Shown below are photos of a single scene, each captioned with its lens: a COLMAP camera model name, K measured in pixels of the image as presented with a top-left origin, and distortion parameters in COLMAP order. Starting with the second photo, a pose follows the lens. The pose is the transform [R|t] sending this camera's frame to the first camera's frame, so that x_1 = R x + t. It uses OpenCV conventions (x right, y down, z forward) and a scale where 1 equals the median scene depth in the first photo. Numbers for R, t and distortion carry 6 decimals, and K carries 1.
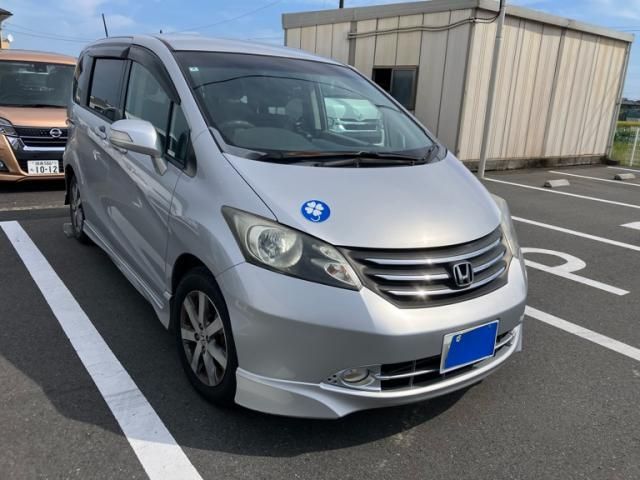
lens RADIAL K [[507.8, 0, 320.0], [0, 507.8, 240.0], [0, 0, 1]] dist [0.003100, -0.015332]
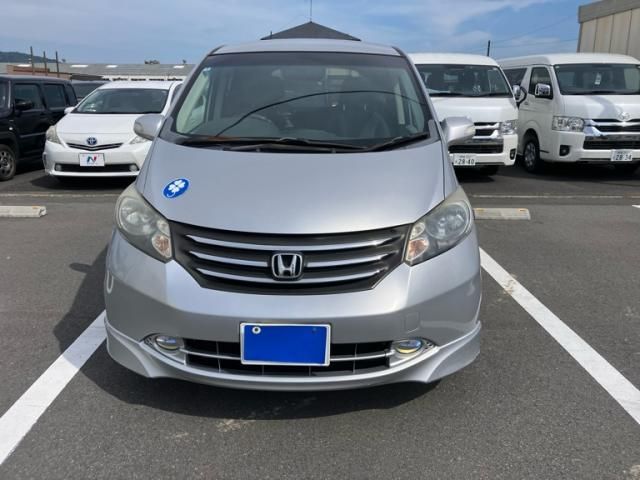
lens RADIAL K [[507.8, 0, 320.0], [0, 507.8, 240.0], [0, 0, 1]] dist [0.003100, -0.015332]
pose [[0.826173, 0.106648, -0.553230, 0.846547], [-0.115941, 0.993088, 0.018300, -0.002911], [0.551358, 0.049023, 0.832827, 0.268074]]
